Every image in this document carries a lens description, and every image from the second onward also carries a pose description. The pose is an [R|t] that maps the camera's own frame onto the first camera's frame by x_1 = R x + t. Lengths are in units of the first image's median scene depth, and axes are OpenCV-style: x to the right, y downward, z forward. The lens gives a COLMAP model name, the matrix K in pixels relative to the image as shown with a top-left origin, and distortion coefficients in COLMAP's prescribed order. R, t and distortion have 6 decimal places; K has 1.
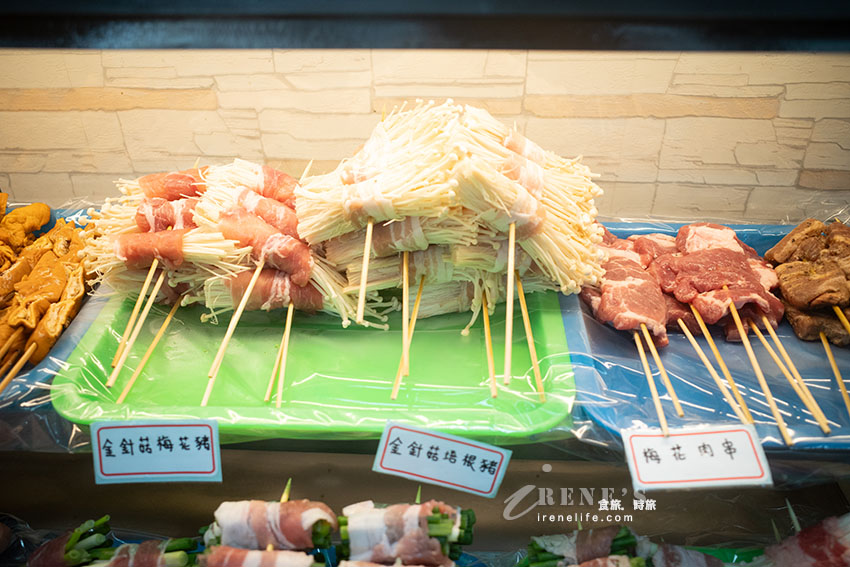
lens RADIAL K [[680.5, 0, 426.0], [0, 680.5, 284.7], [0, 0, 1]] dist [-0.055744, 0.062121]
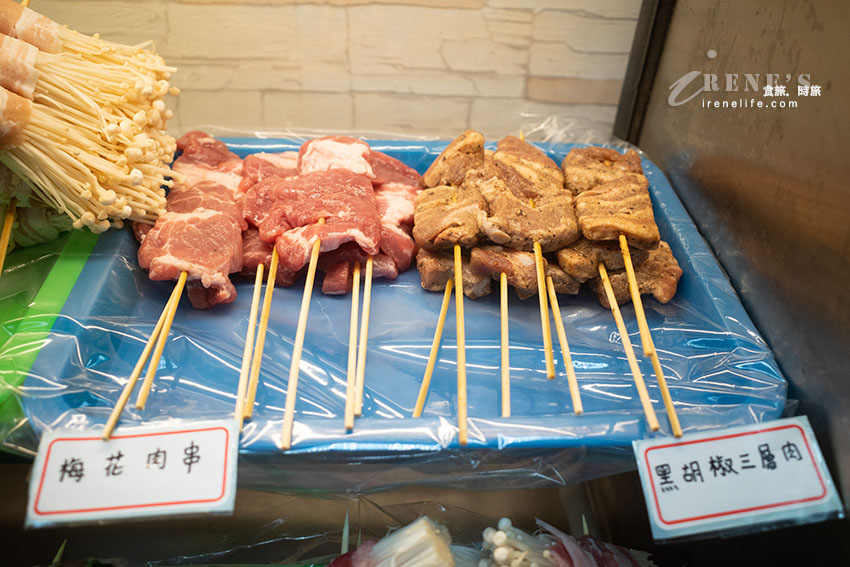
lens RADIAL K [[680.5, 0, 423.6], [0, 680.5, 290.3], [0, 0, 1]] dist [-0.055744, 0.062121]
pose [[0.995613, -0.015099, 0.092337, 0.484845], [0.006452, 0.995623, 0.093237, 0.011103], [-0.093341, -0.092233, 0.991353, 0.247580]]
